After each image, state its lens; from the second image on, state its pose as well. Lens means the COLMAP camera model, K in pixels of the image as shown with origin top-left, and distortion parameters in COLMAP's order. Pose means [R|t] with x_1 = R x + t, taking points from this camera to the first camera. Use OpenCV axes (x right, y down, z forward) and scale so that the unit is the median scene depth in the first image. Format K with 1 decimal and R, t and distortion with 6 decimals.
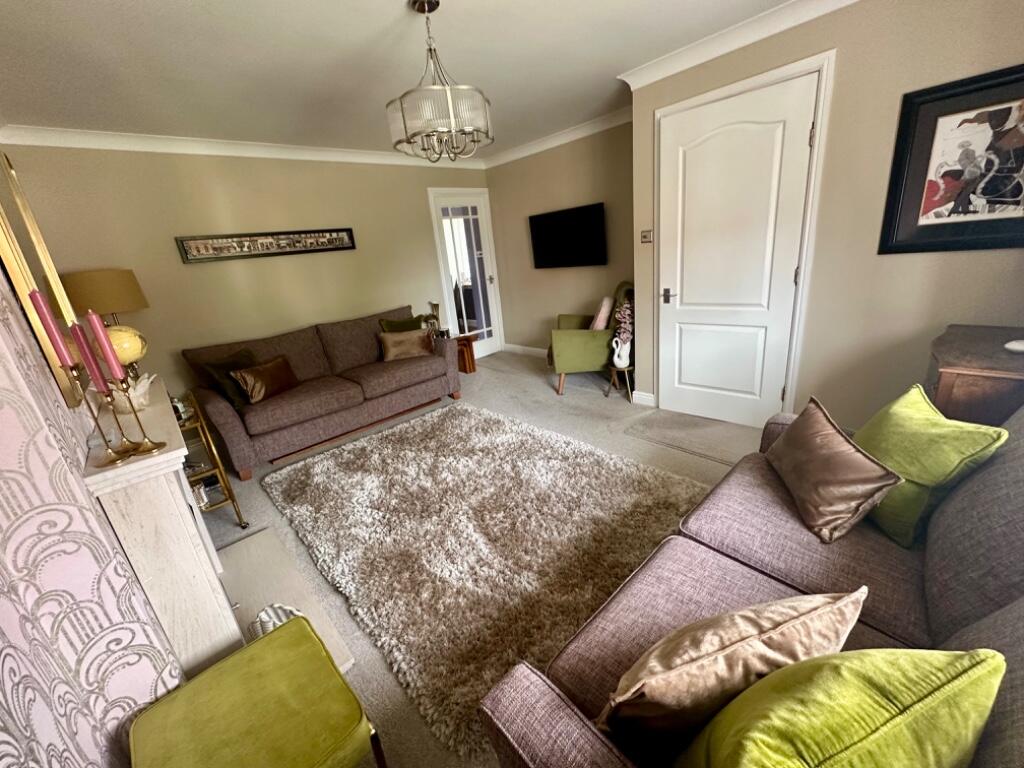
lens RADIAL K [[410.3, 0, 512.0], [0, 410.3, 384.0], [0, 0, 1]] dist [0.000150, 0.000120]
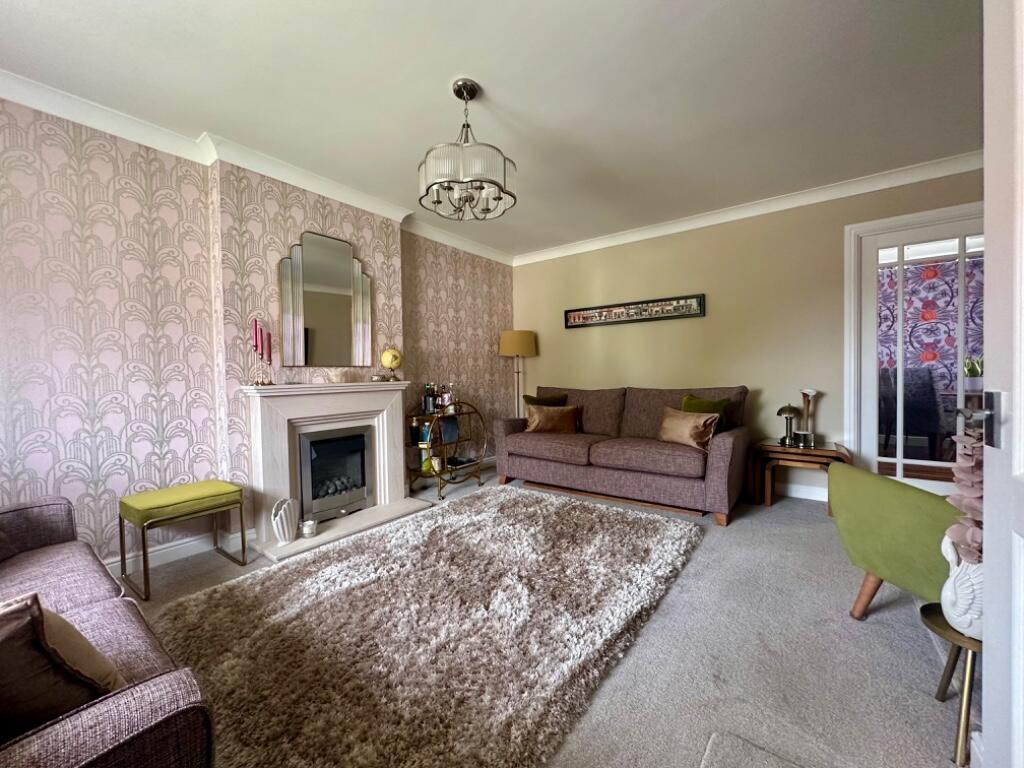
lens RADIAL K [[410.3, 0, 512.0], [0, 410.3, 384.0], [0, 0, 1]] dist [0.000150, 0.000120]
pose [[0.180550, 0.128564, -0.975127, 0.488539], [-0.311215, 0.947950, 0.067358, -0.137267], [0.933031, 0.291312, 0.211163, 0.533565]]
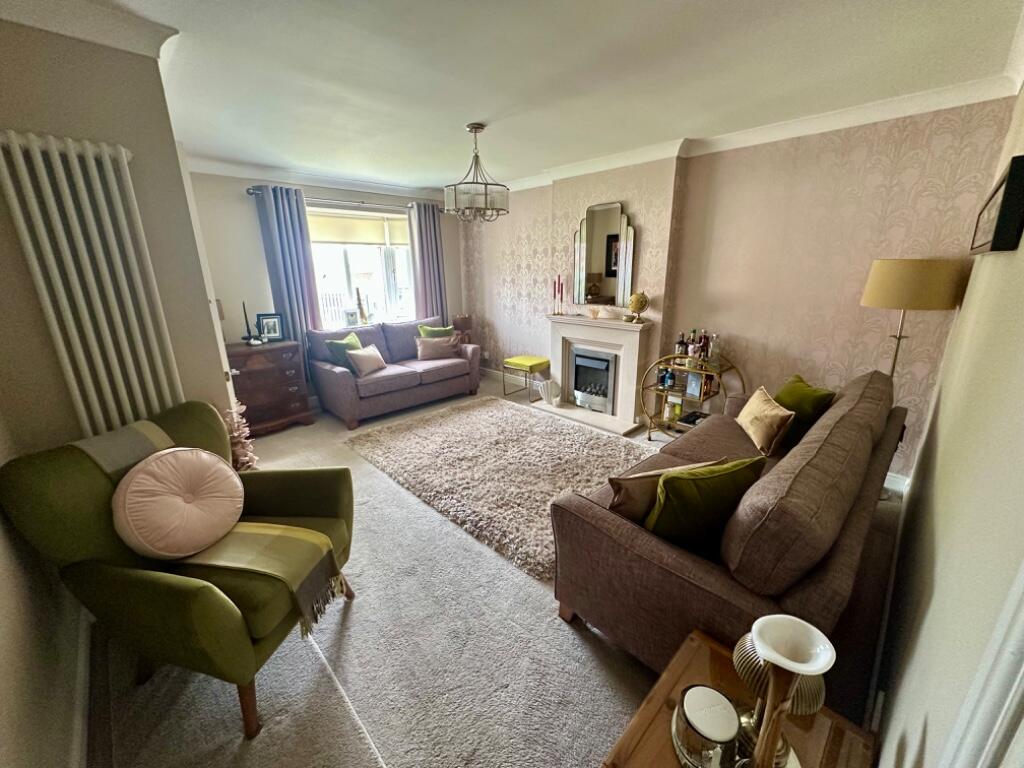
lens RADIAL K [[410.3, 0, 512.0], [0, 410.3, 384.0], [0, 0, 1]] dist [0.000150, 0.000120]
pose [[-0.992389, 0.122838, 0.008681, -0.108982], [0.105701, 0.813530, 0.571836, -0.486416], [0.063181, 0.568401, -0.820322, 1.369049]]
